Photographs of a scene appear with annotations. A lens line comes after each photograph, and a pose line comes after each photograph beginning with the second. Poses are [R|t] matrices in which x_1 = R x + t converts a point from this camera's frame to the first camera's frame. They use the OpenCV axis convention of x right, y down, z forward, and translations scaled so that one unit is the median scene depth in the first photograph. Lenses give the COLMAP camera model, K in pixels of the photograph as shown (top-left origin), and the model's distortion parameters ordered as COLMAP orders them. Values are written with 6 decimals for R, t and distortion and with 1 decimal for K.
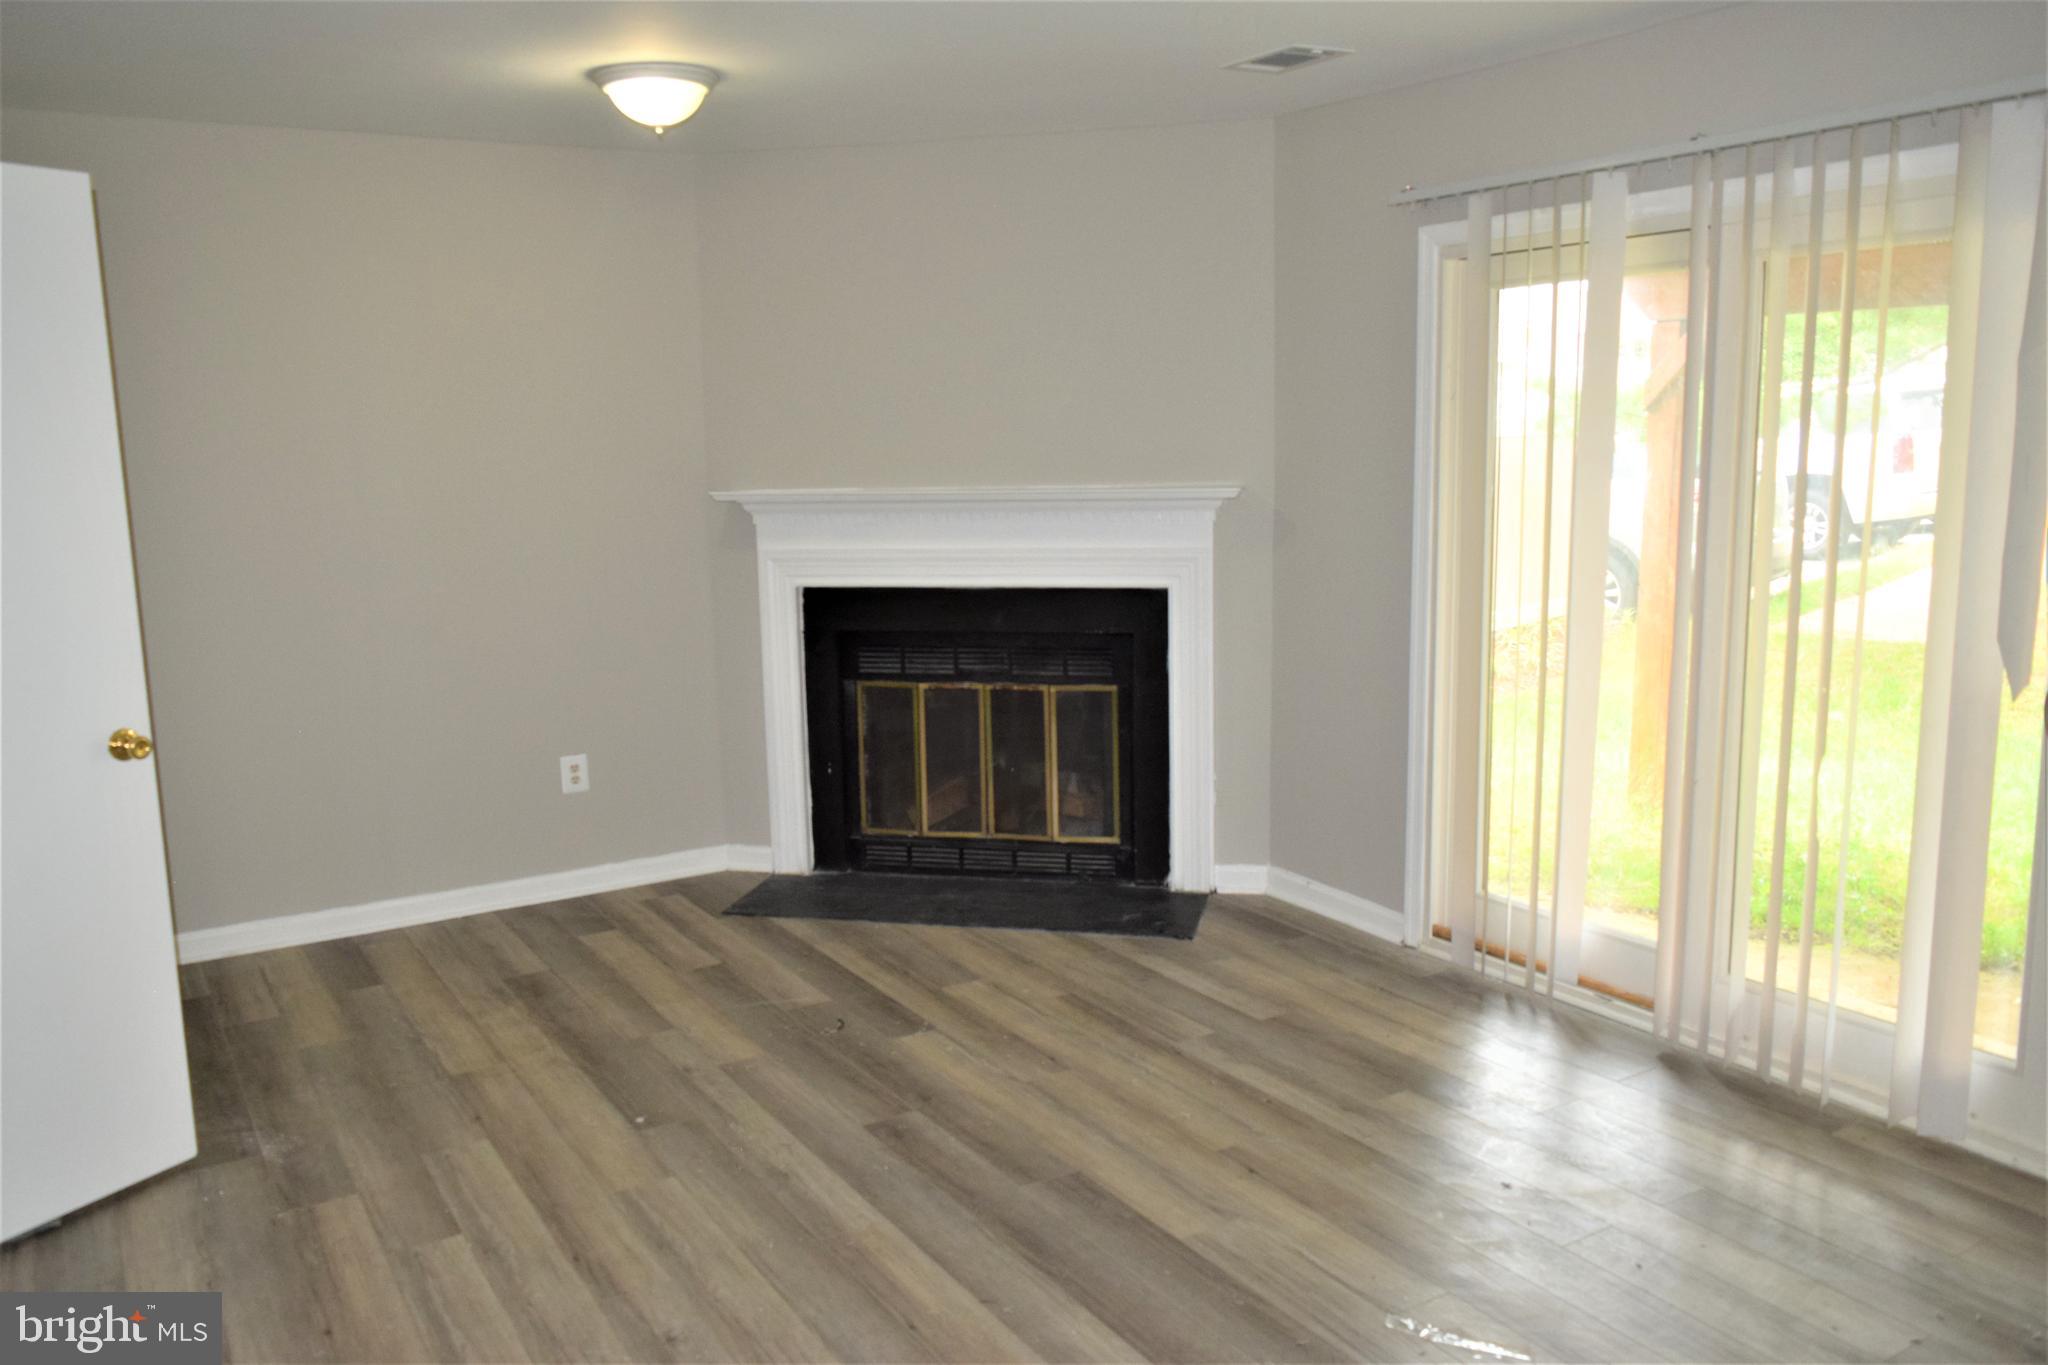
lens RADIAL K [[1586.1, 0, 1020.1], [0, 1586.1, 687.3], [0, 0, 1]] dist [-0.009336, 0.002299]
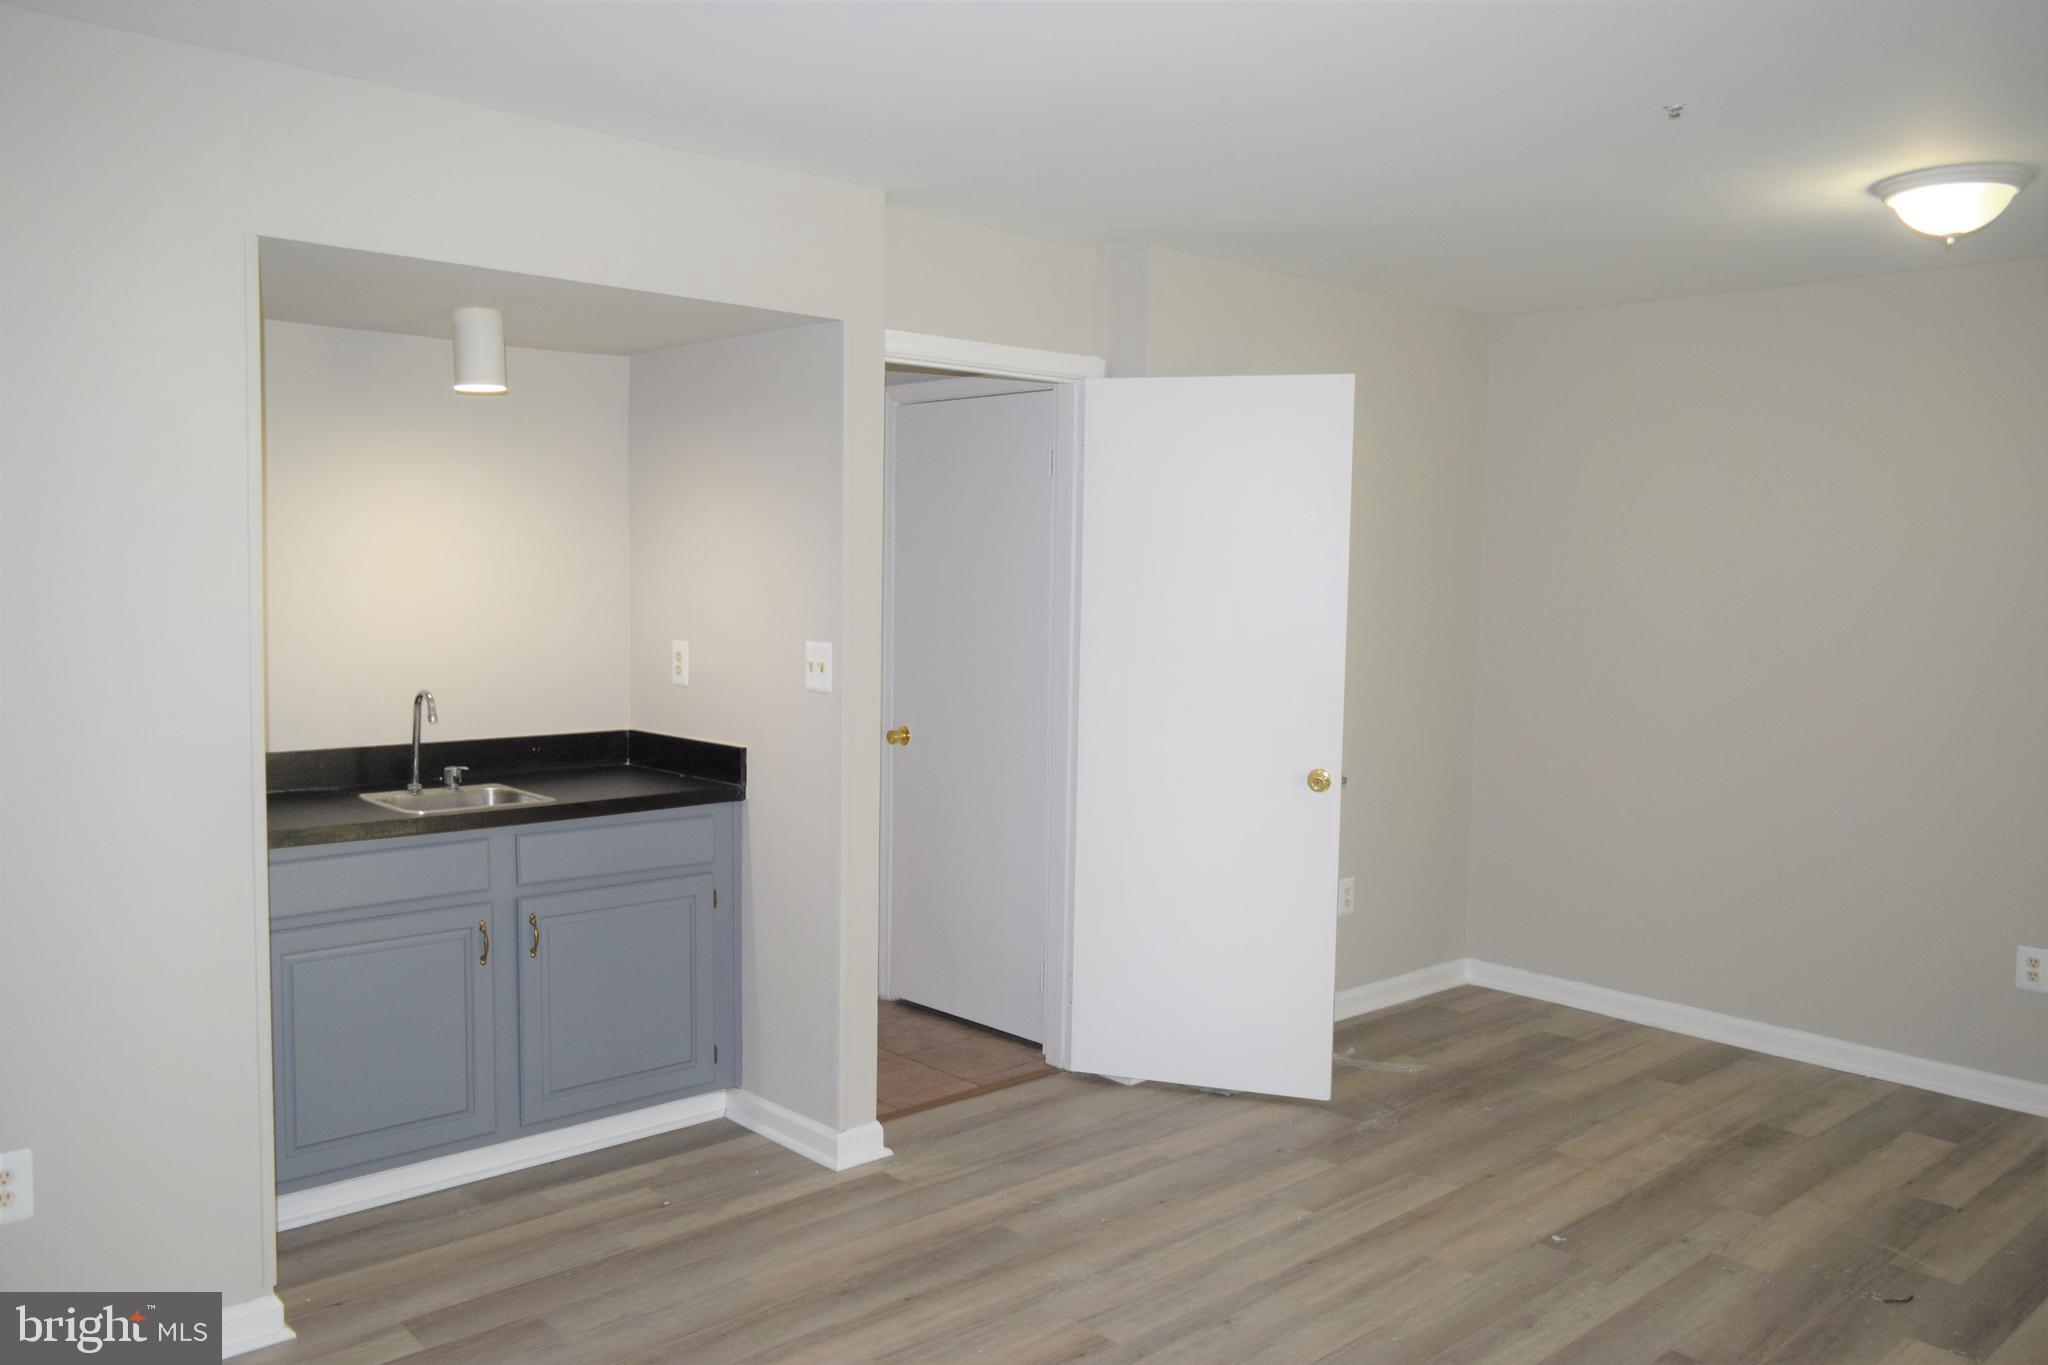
lens RADIAL K [[1586.1, 0, 1021.3], [0, 1586.1, 678.9], [0, 0, 1]] dist [-0.009336, 0.002299]
pose [[0.198785, 0.097177, -0.975213, 0.585840], [-0.183309, 0.981198, 0.060408, -0.069098], [0.962747, 0.166757, 0.212860, 0.360540]]
